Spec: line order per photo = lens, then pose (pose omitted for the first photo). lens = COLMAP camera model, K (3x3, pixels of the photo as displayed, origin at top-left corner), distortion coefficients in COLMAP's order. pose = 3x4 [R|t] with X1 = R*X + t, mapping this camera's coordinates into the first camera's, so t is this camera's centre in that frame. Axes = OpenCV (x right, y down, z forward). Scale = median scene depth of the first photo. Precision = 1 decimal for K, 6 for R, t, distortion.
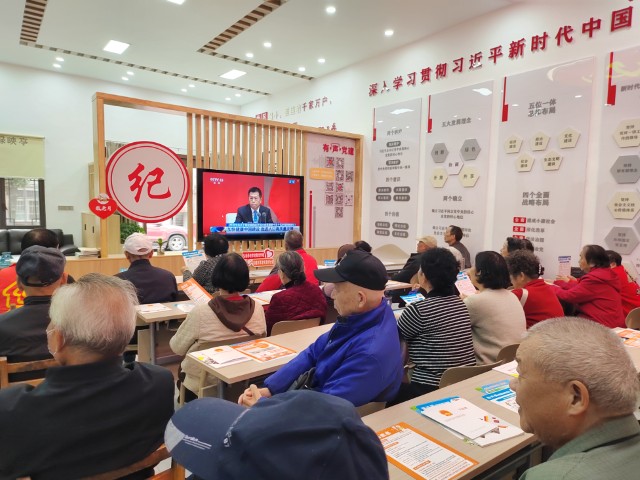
lens RADIAL K [[434.1, 0, 326.2], [0, 434.1, 241.7], [0, 0, 1]] dist [0.050763, -0.039414]
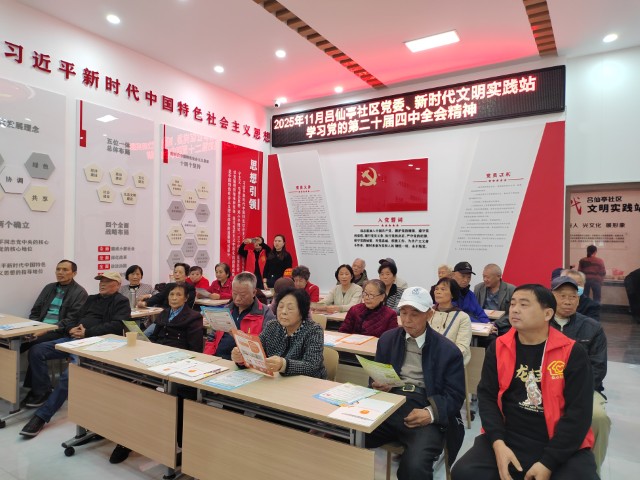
lens RADIAL K [[434.1, 0, 326.2], [0, 434.1, 241.7], [0, 0, 1]] dist [0.050763, -0.039414]
pose [[-0.357336, -0.029840, 0.933499, -0.559115], [0.055569, 0.997040, 0.053143, -0.073781], [-0.932321, 0.070864, -0.354620, 0.705996]]
